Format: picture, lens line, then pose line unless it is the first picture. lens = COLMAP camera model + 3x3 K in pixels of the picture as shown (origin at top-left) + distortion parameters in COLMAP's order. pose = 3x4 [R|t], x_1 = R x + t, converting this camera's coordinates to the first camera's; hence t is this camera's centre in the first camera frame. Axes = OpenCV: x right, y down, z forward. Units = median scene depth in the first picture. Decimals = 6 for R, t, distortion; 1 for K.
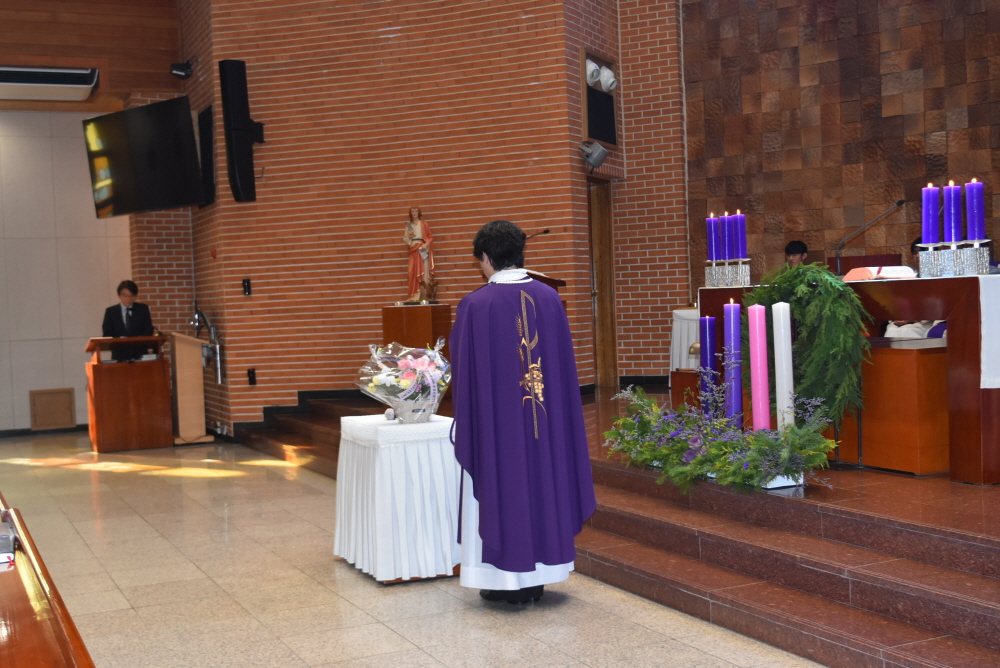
lens RADIAL K [[1248.1, 0, 500.0], [0, 1248.1, 334.0], [0, 0, 1]] dist [-0.035160, -0.032147]
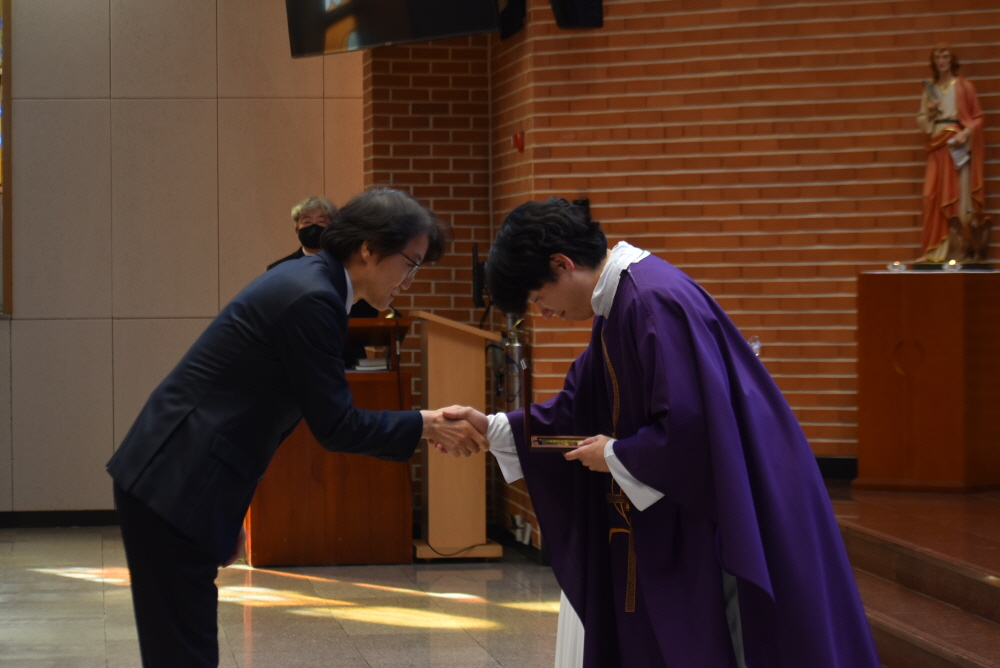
lens RADIAL K [[3193.5, 0, 500.0], [0, 3193.5, 334.0], [0, 0, 1]] dist [-0.216781, 0.655403]
pose [[0.951166, 0.039496, -0.306141, 0.123304], [-0.039323, 0.999204, 0.006735, -0.002396], [0.306164, 0.005632, 0.951962, -0.103920]]
